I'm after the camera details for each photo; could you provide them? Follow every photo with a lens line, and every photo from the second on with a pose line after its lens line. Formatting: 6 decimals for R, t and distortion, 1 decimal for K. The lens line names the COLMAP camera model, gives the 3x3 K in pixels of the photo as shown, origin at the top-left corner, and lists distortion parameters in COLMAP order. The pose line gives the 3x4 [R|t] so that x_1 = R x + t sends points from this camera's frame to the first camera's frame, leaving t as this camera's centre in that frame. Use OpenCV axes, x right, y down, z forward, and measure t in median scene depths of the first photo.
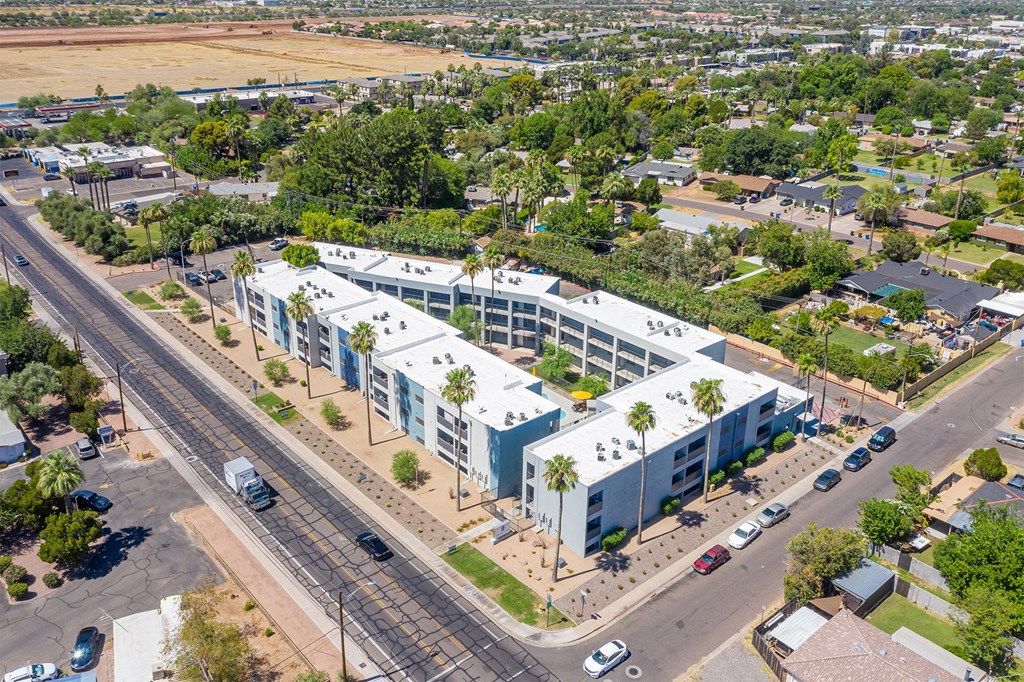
lens RADIAL K [[846.4, 0, 501.7], [0, 846.4, 281.2], [0, 0, 1]] dist [-0.005009, -0.000317]
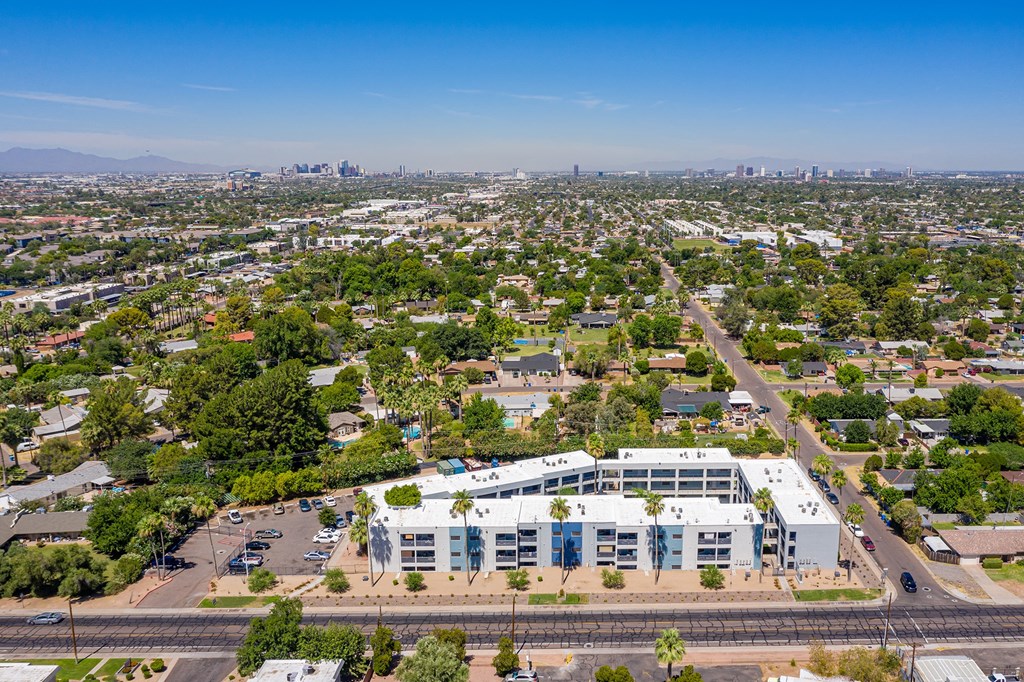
lens RADIAL K [[853.8, 0, 597.6], [0, 853.8, 340.4], [0, 0, 1]] dist [-0.009555, -0.000539]
pose [[0.633912, -0.164215, 0.755770, -1.308640], [0.269632, 0.962814, -0.016955, -0.203976], [-0.724882, 0.214527, 0.654618, 0.098005]]
